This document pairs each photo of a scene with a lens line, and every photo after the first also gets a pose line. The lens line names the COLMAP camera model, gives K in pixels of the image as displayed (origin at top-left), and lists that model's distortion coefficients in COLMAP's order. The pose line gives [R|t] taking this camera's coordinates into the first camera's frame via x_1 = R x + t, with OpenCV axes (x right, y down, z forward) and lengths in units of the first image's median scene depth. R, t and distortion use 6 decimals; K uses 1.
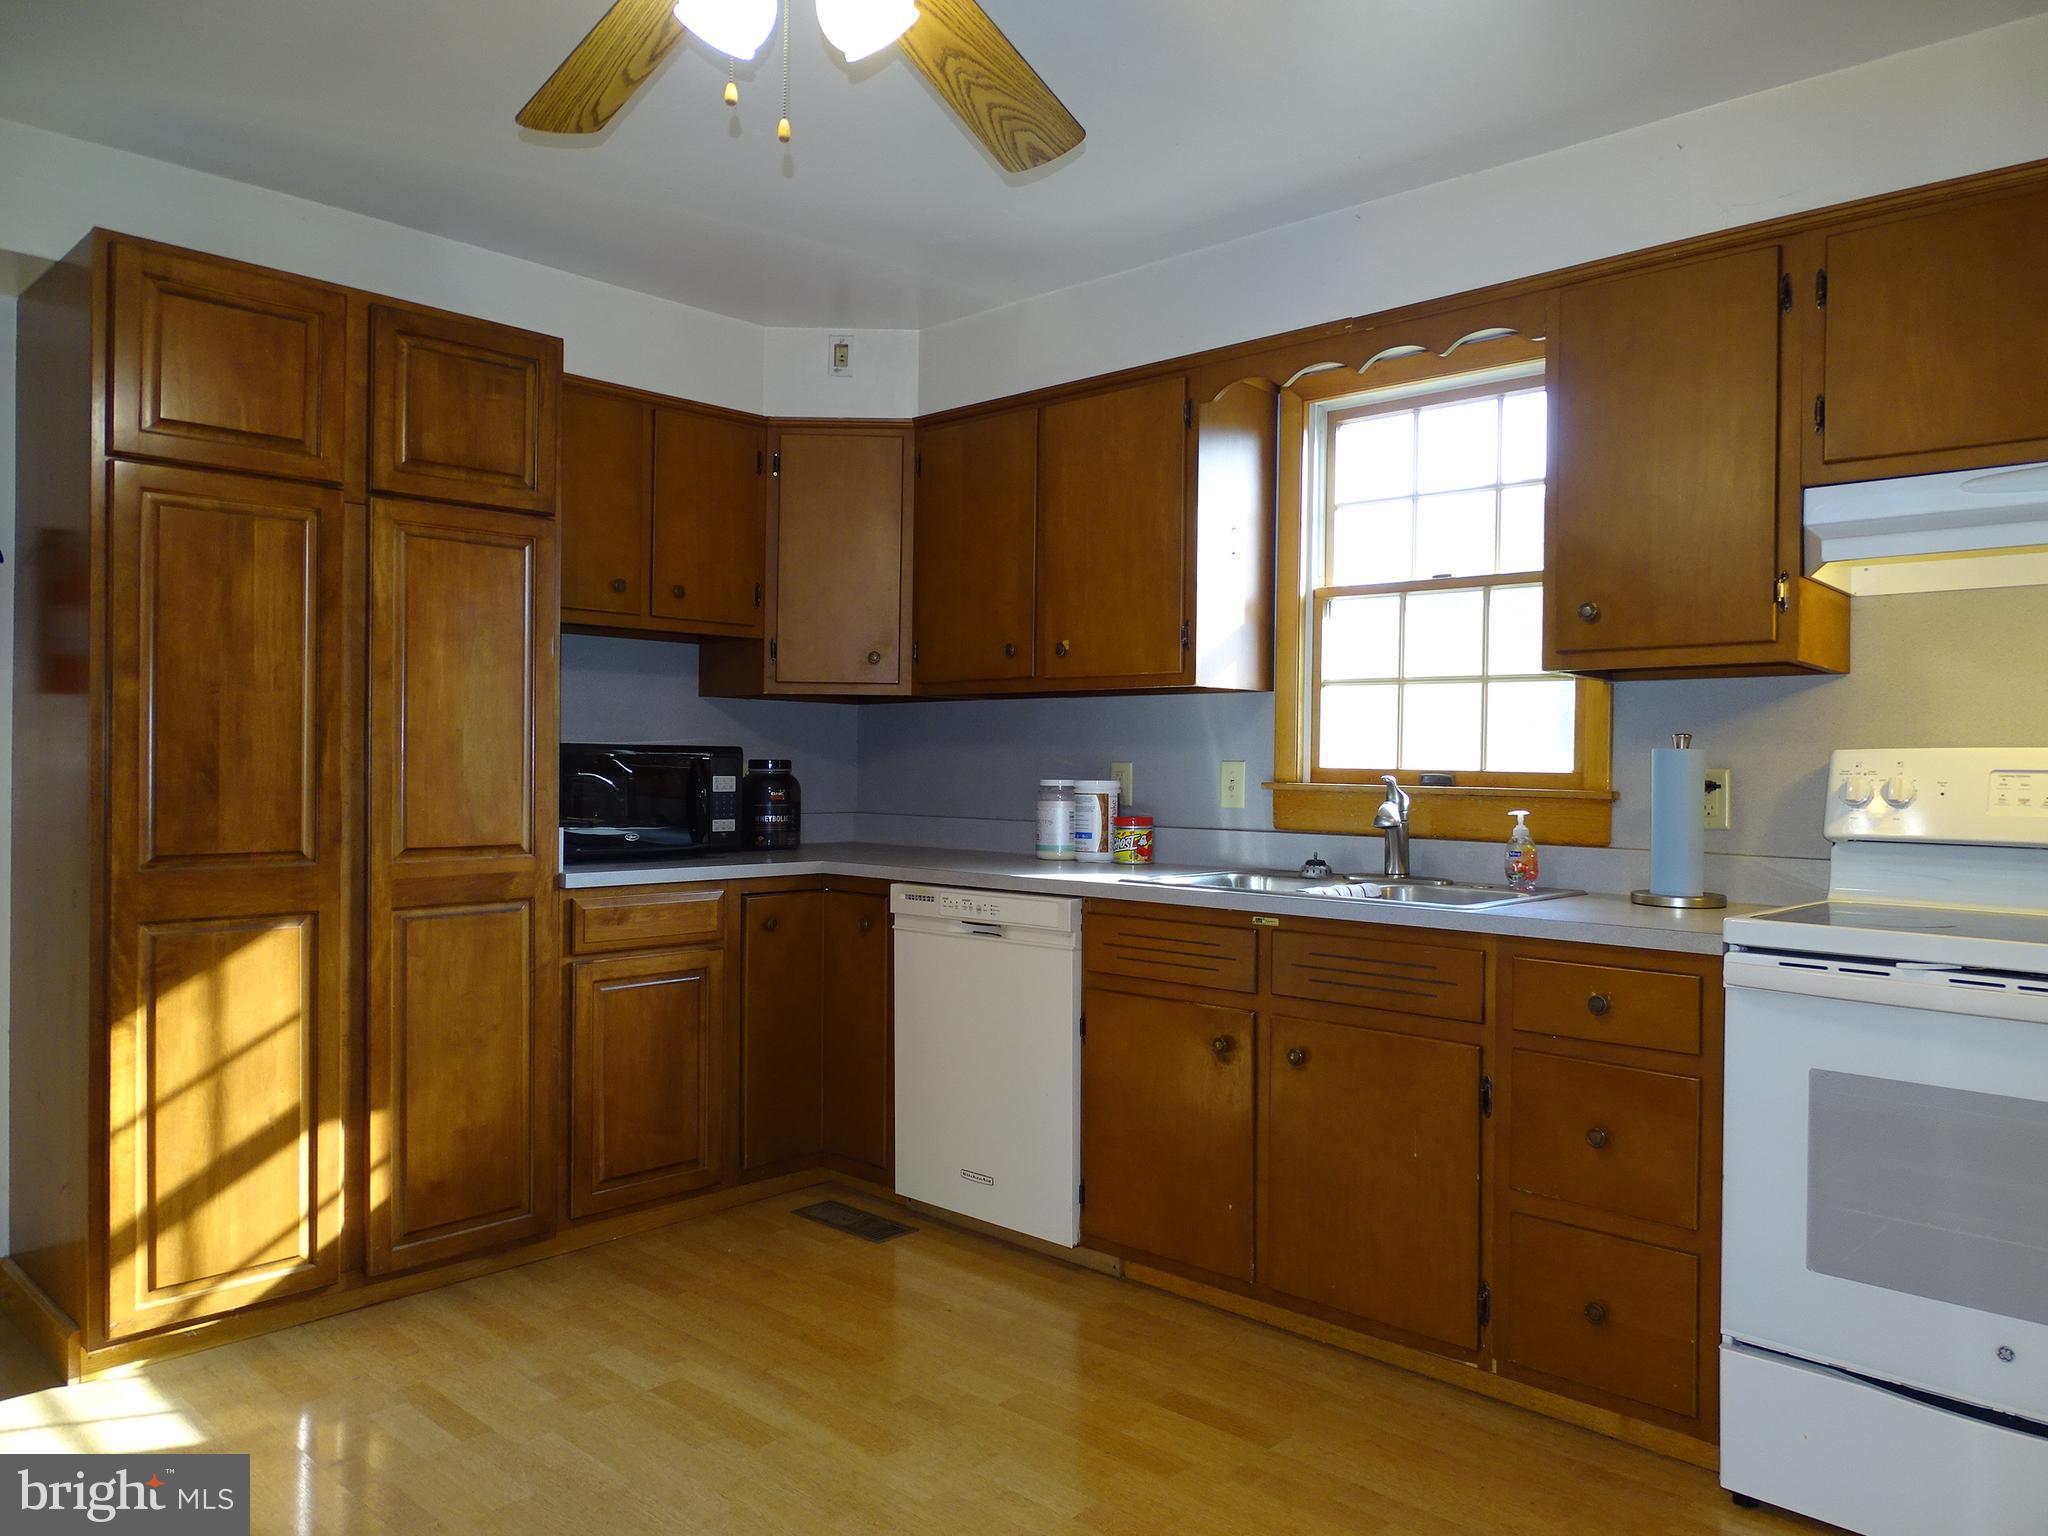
lens RADIAL K [[1459.6, 0, 1041.8], [0, 1459.6, 771.7], [0, 0, 1]] dist [0.004053, 0.001075]
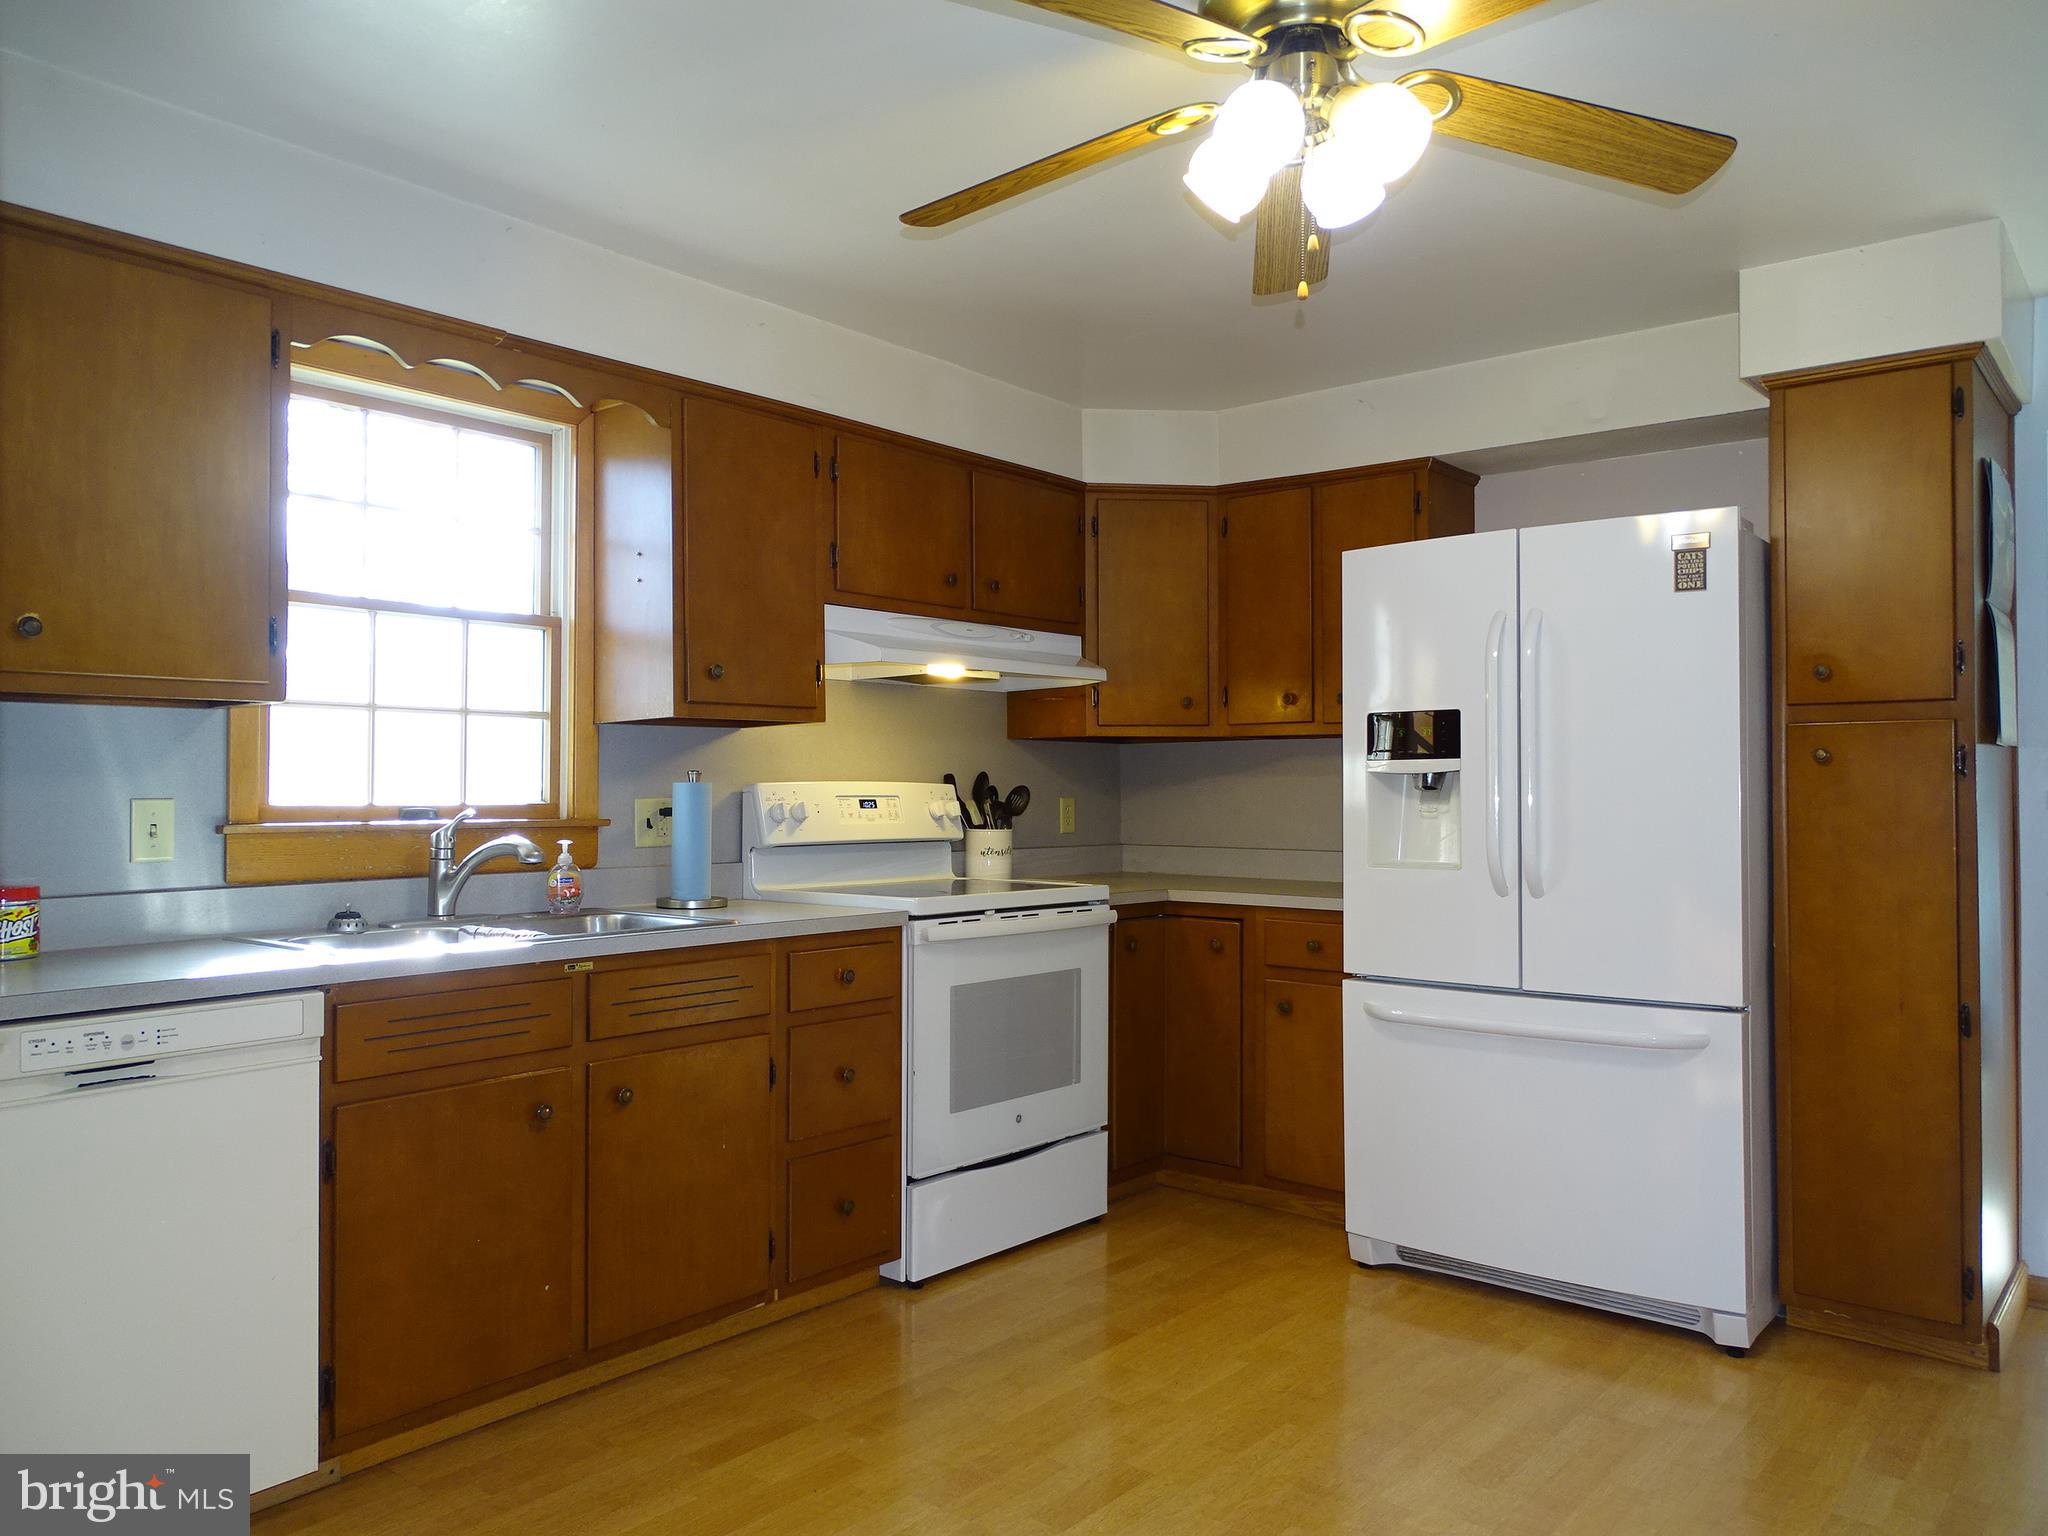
lens RADIAL K [[1459.6, 0, 1033.0], [0, 1459.6, 766.8], [0, 0, 1]] dist [0.004053, 0.001075]
pose [[-0.046141, 0.001622, 0.998934, -0.762974], [0.005934, 0.999981, -0.001350, -0.023646], [-0.998917, 0.005866, -0.046150, 0.704560]]
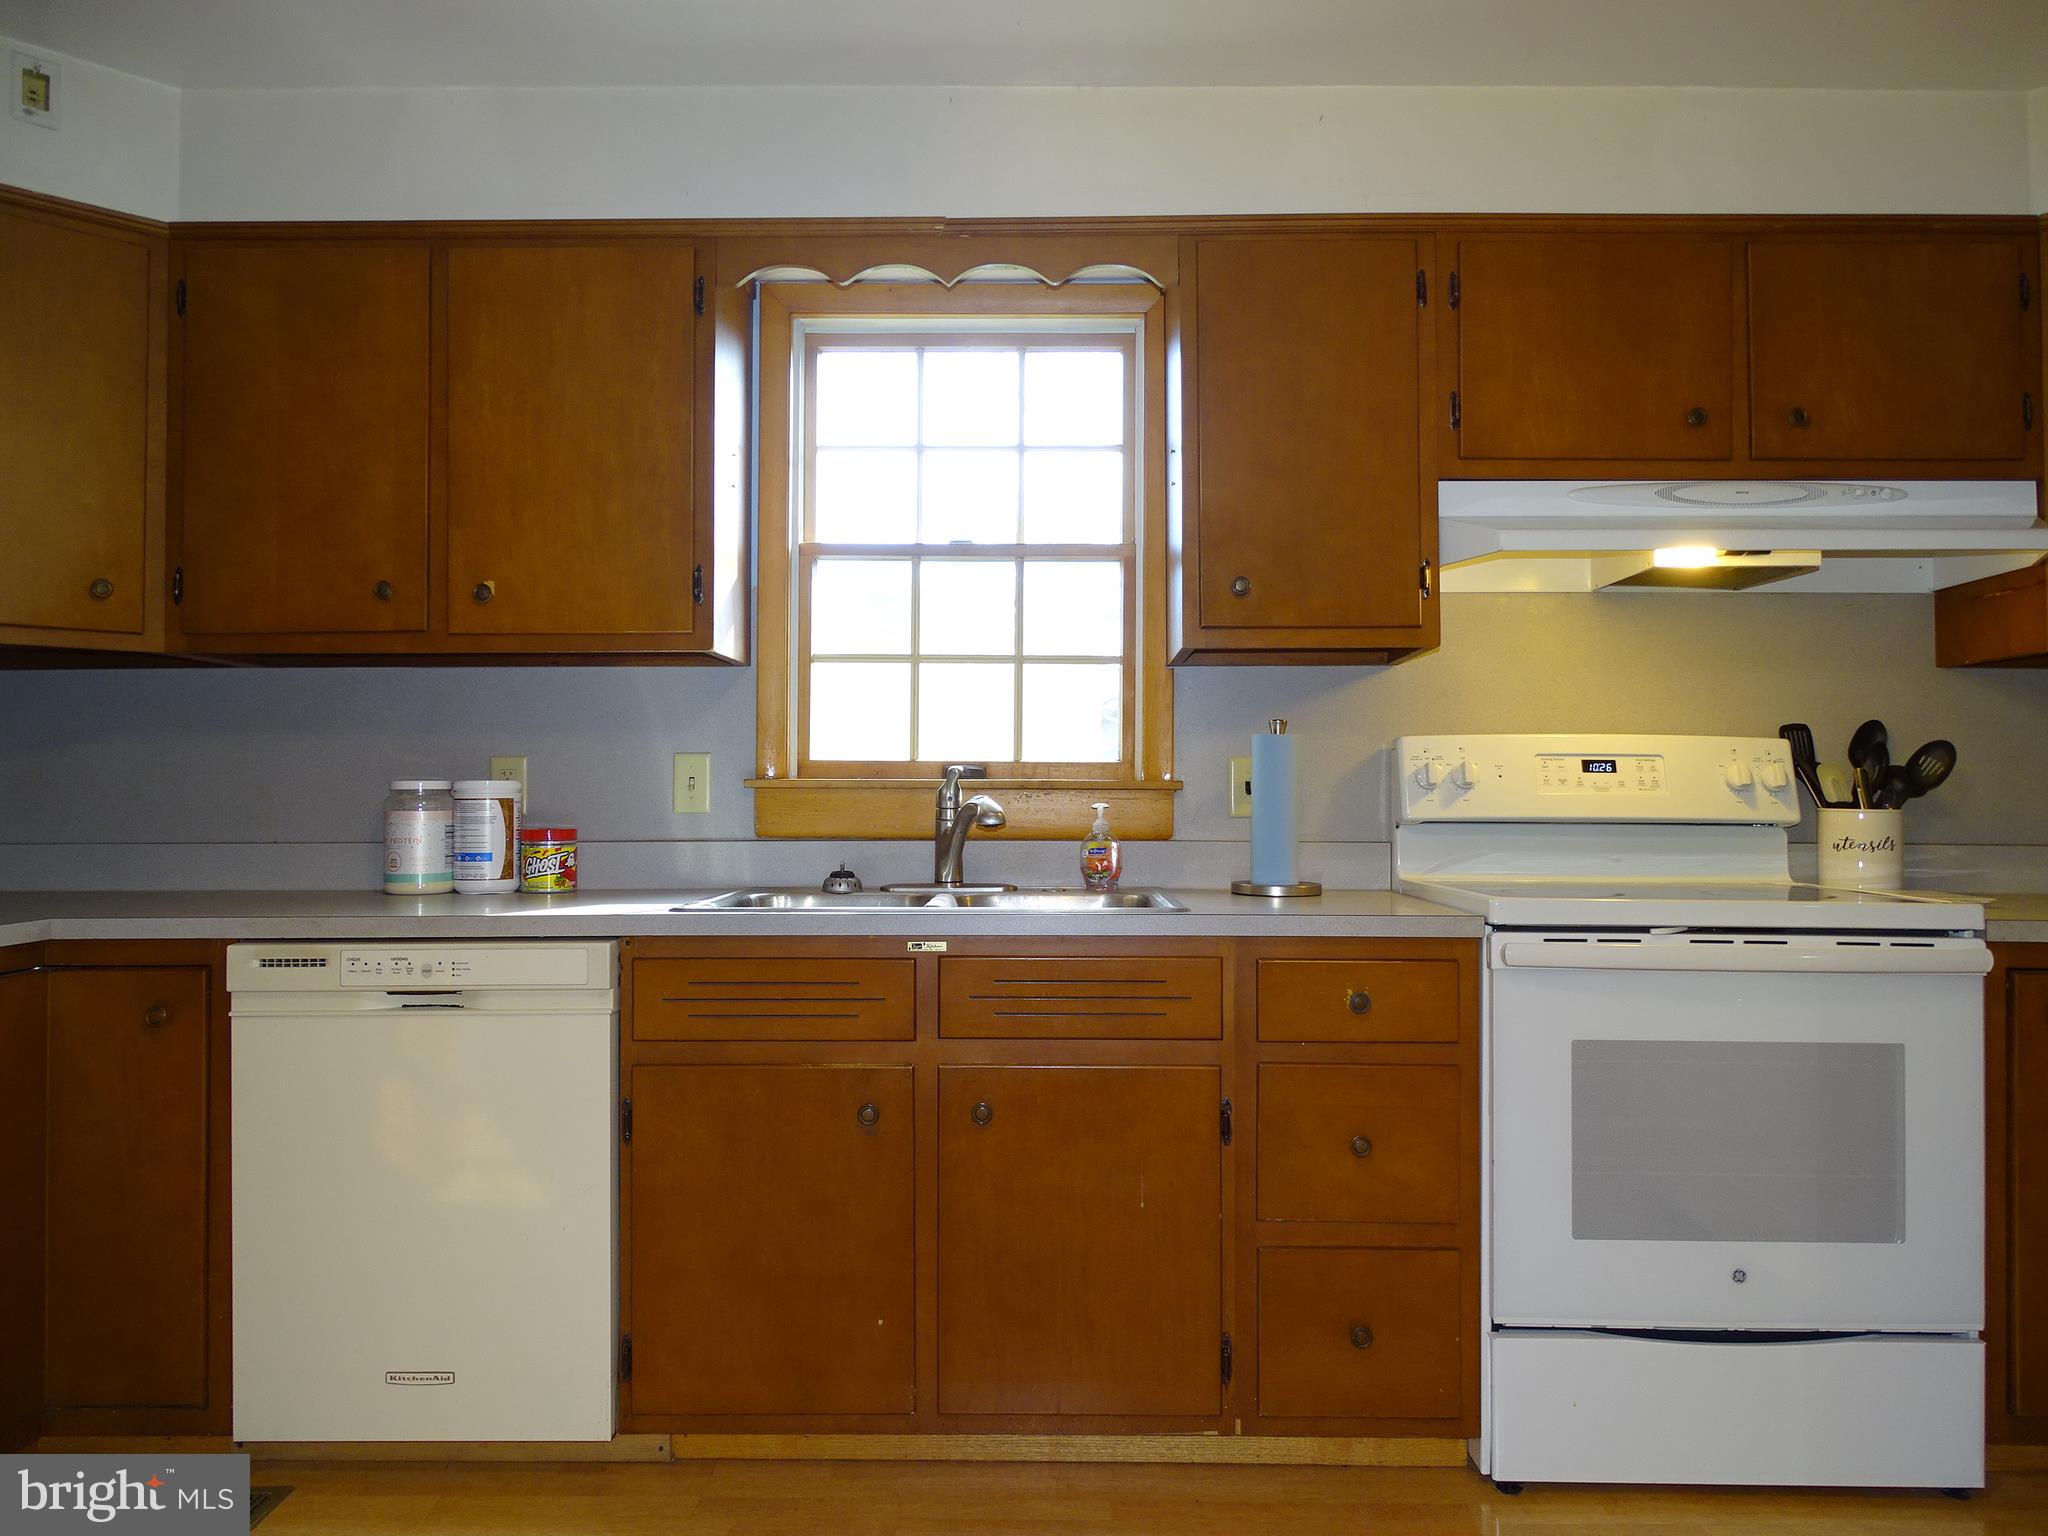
lens RADIAL K [[1459.6, 0, 1026.2], [0, 1459.6, 762.8], [0, 0, 1]] dist [0.004053, 0.001075]
pose [[0.741336, -0.000039, 0.671134, -0.317169], [0.012205, 0.999835, -0.013423, 0.013121], [-0.671023, 0.018142, 0.741214, 0.355775]]
